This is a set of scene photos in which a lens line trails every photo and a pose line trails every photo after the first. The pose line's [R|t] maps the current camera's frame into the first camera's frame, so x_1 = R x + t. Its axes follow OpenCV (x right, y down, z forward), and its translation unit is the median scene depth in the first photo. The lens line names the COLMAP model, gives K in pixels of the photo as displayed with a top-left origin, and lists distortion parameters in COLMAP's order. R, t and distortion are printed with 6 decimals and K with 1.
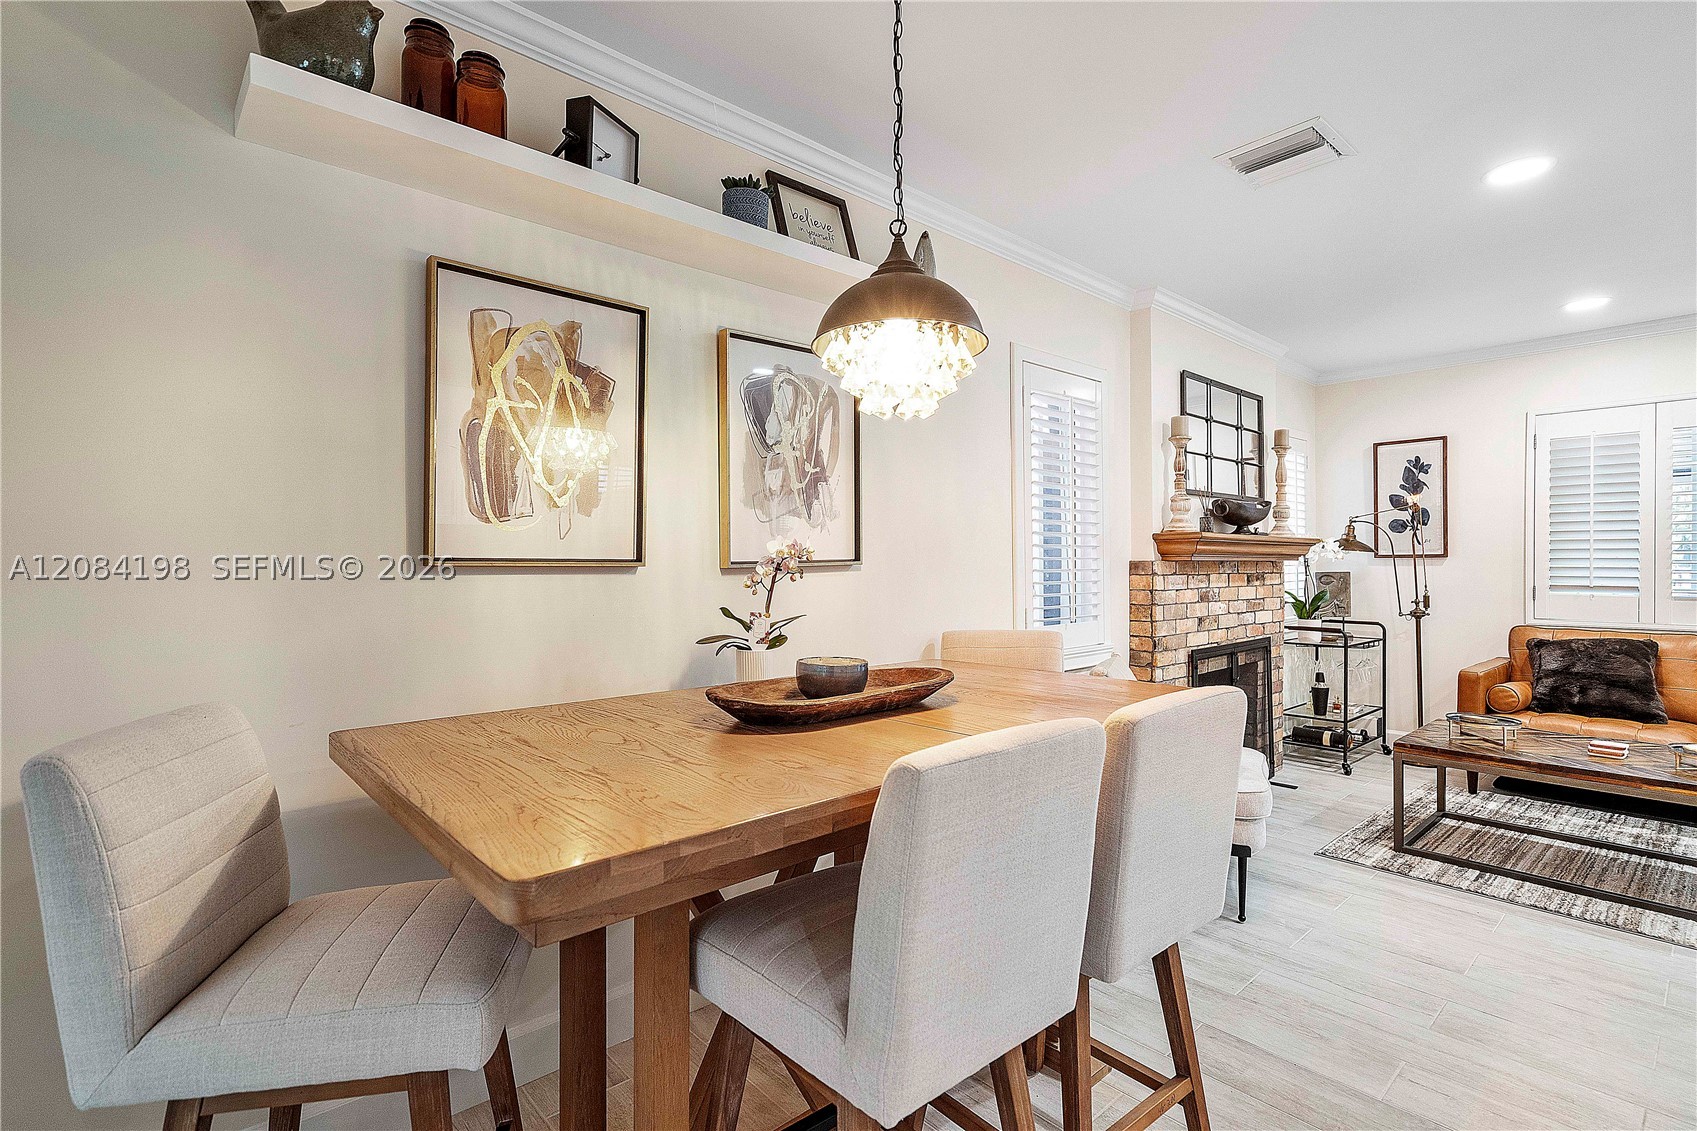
lens RADIAL K [[784.8, 0, 848.1], [0, 784.8, 562.7], [0, 0, 1]] dist [-0.012757, 0.002963]
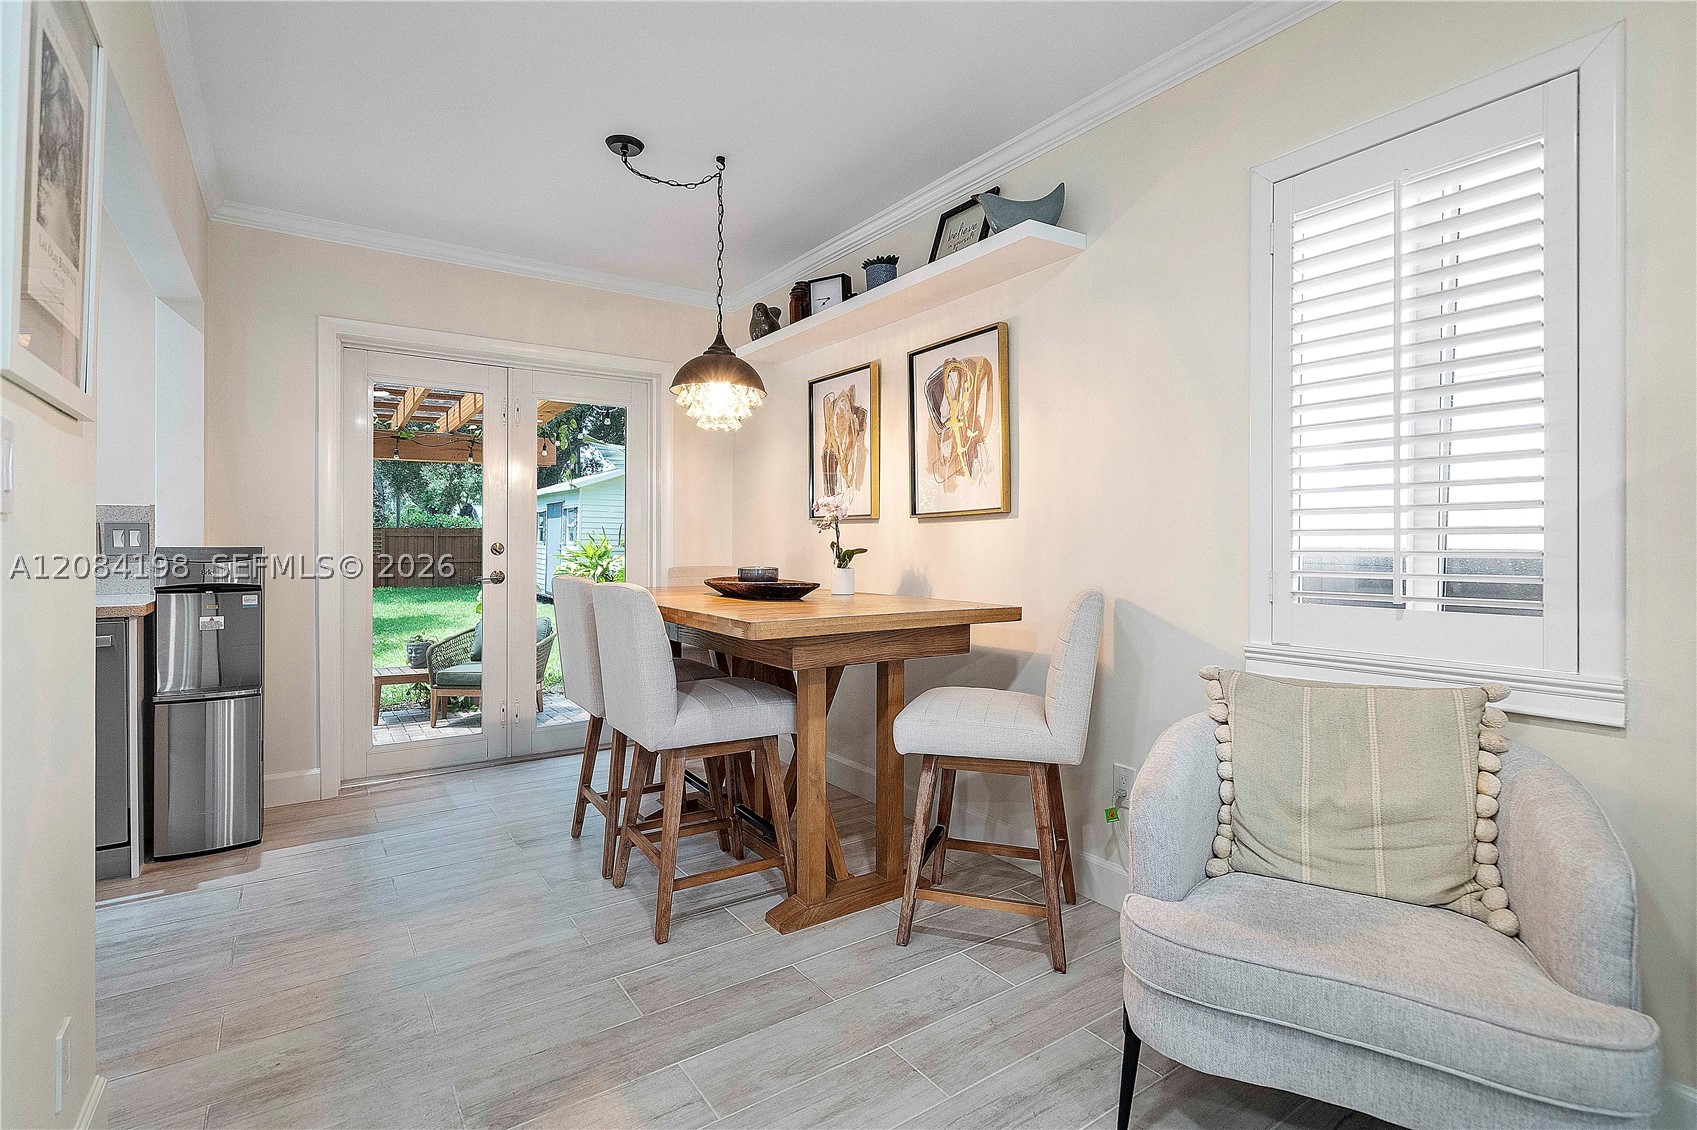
lens RADIAL K [[784.8, 0, 847.4], [0, 784.8, 550.3], [0, 0, 1]] dist [-0.012757, 0.002963]
pose [[-0.115239, 0.011126, -0.993276, 1.201434], [-0.001832, 0.999933, 0.011413, 0.046104], [0.993336, 0.003135, -0.115211, 0.980838]]
